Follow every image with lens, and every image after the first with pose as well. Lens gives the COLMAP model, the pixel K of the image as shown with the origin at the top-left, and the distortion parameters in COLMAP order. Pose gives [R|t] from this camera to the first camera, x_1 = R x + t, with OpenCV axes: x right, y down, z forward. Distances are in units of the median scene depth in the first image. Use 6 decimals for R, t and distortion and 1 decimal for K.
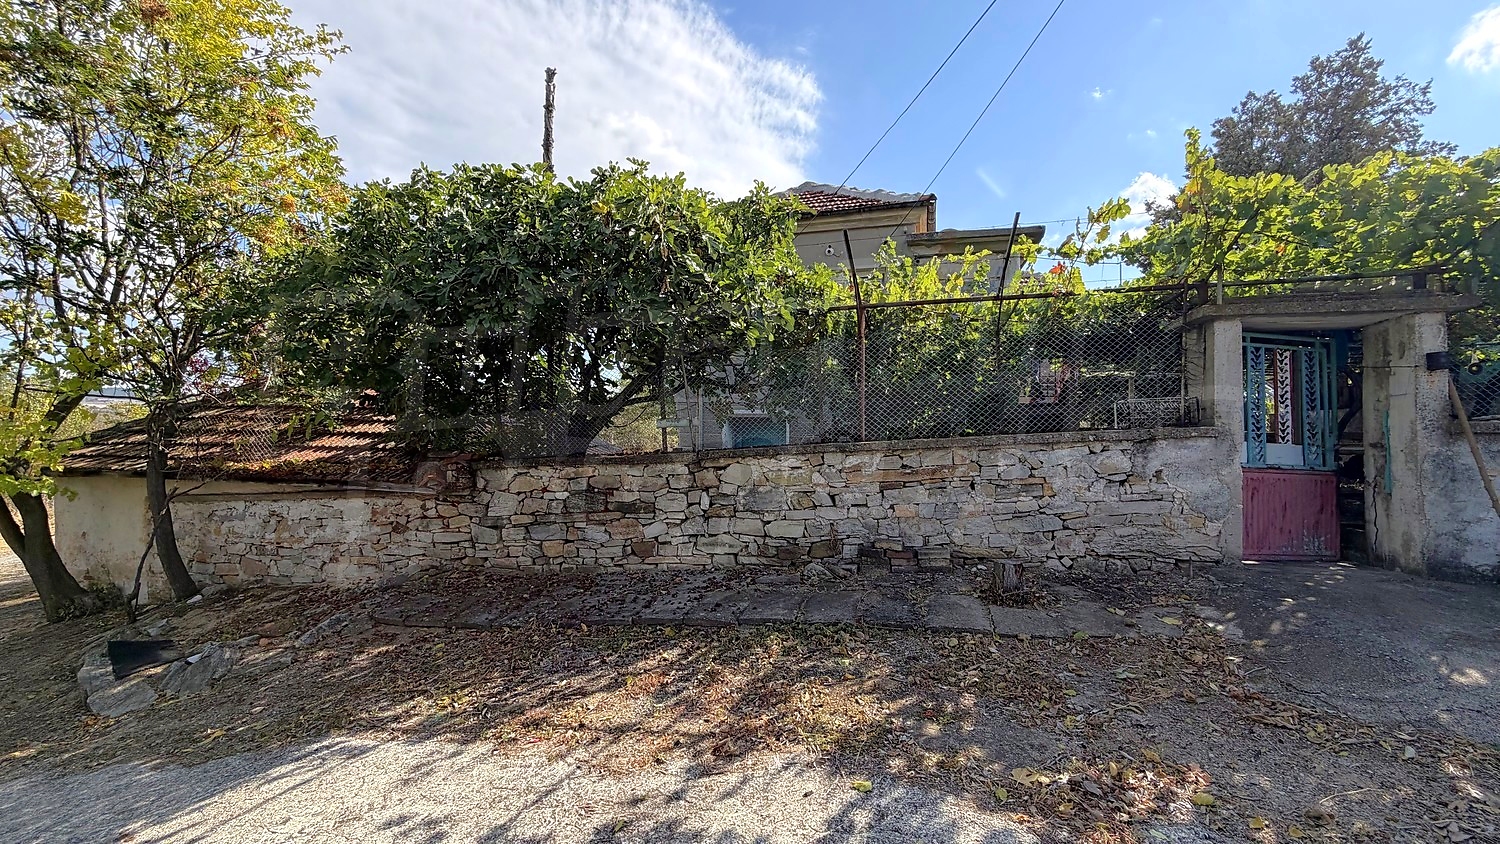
lens RADIAL K [[593.4, 0, 748.0], [0, 593.4, 423.9], [0, 0, 1]] dist [-0.001107, 0.000033]
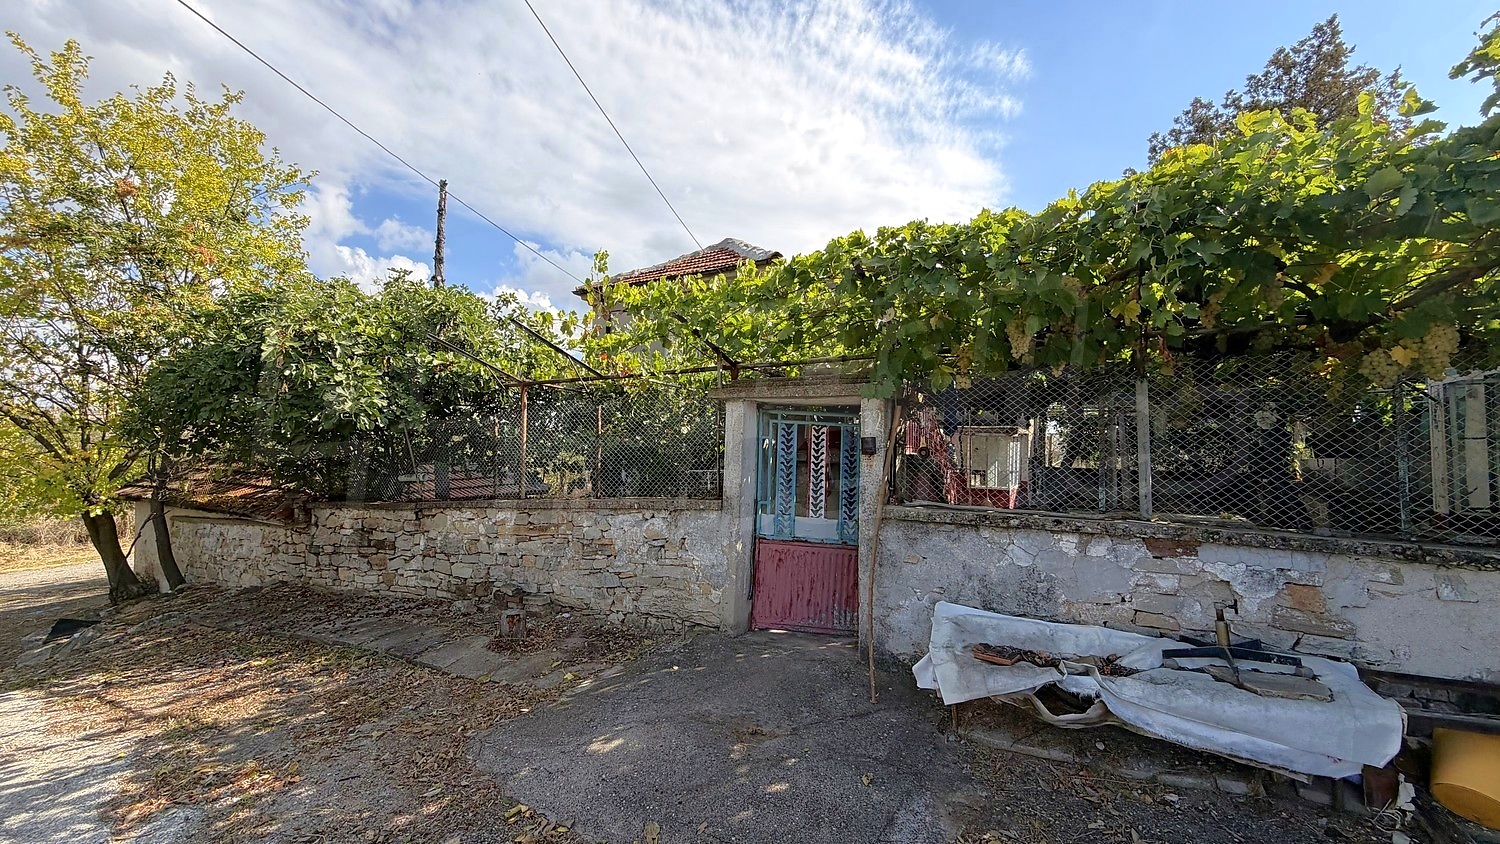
lens RADIAL K [[593.4, 0, 748.0], [0, 593.4, 423.9], [0, 0, 1]] dist [-0.001107, 0.000033]
pose [[0.967996, -0.000649, -0.250964, 0.910886], [-0.009010, 0.999262, -0.037338, -0.077973], [0.250803, 0.038404, 0.967276, -0.028579]]
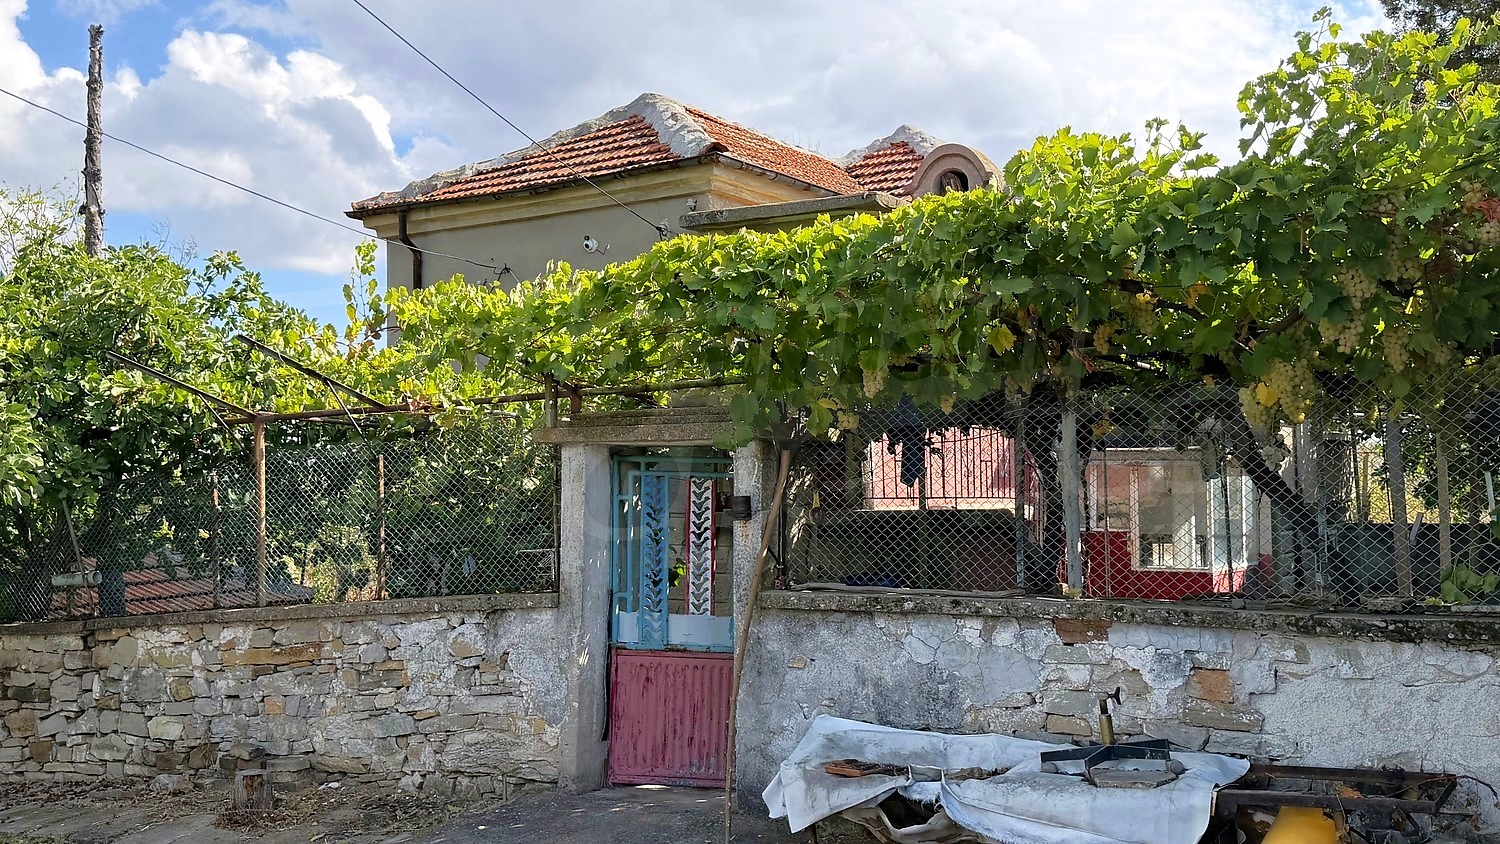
lens RADIAL K [[1434.2, 0, 750.0], [0, 1434.2, 422.0], [0, 0, 1]] dist [0.178766, -0.390294]
pose [[0.958132, -0.034937, -0.284188, 1.258361], [0.022605, 0.998660, -0.046560, -0.097343], [0.285434, 0.038187, 0.957637, -0.527006]]
